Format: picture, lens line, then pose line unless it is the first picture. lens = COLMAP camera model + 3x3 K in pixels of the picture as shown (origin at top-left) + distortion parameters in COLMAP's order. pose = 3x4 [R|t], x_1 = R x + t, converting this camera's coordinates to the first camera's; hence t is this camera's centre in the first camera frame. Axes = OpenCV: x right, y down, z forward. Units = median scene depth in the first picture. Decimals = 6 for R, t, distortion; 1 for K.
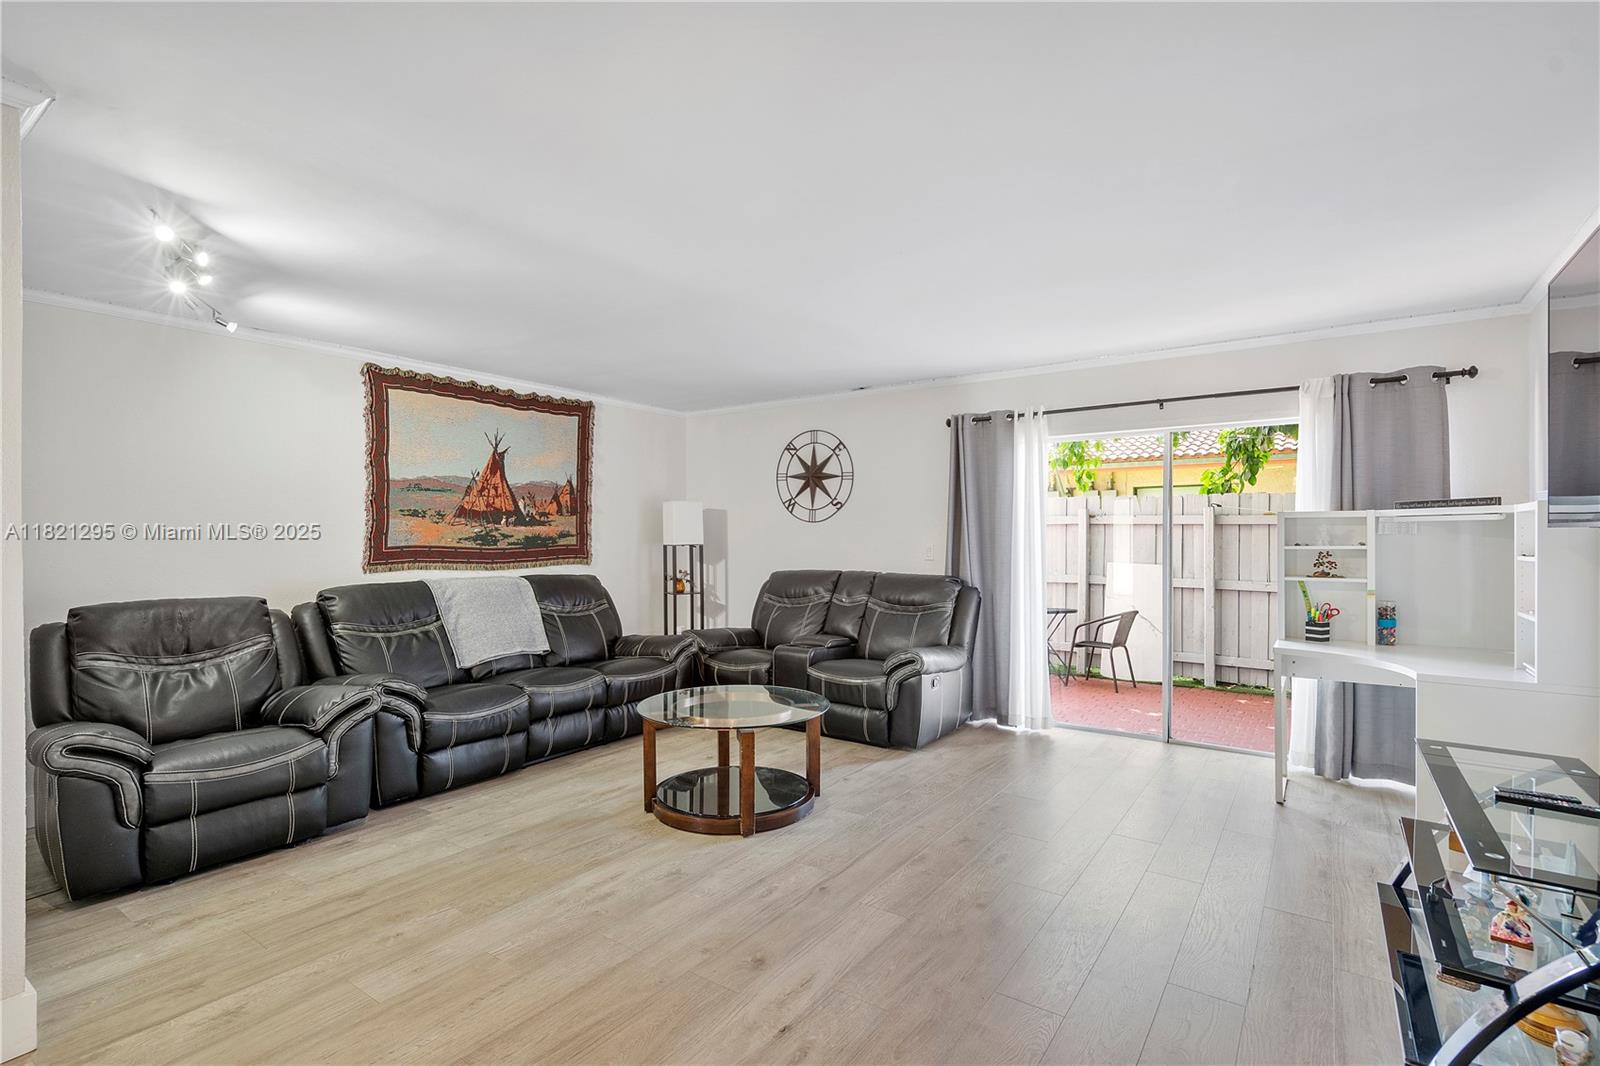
lens RADIAL K [[750.3, 0, 802.7], [0, 750.3, 534.6], [0, 0, 1]] dist [-0.005979, 0.001918]
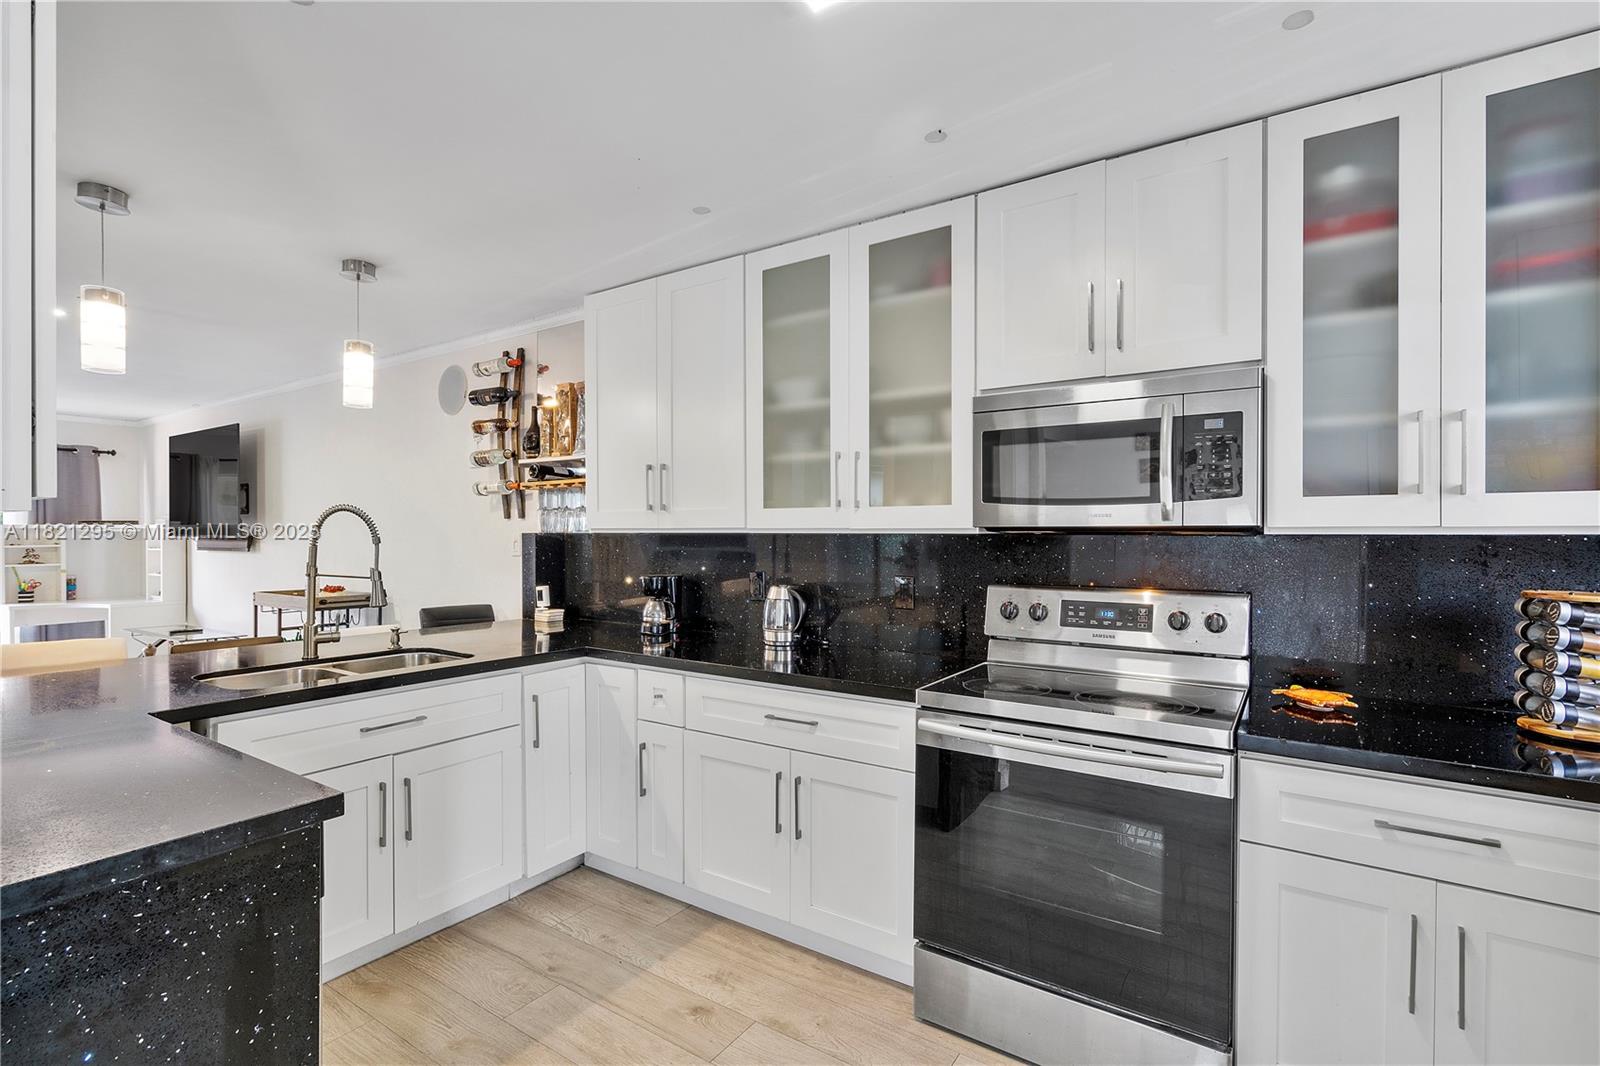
lens RADIAL K [[750.3, 0, 792.6], [0, 750.3, 534.4], [0, 0, 1]] dist [-0.005979, 0.001918]
pose [[-0.001372, 0.000121, 0.999999, -0.772411], [-0.003012, 0.999995, -0.000125, -0.011509], [-0.999995, -0.003012, -0.001371, -0.556019]]
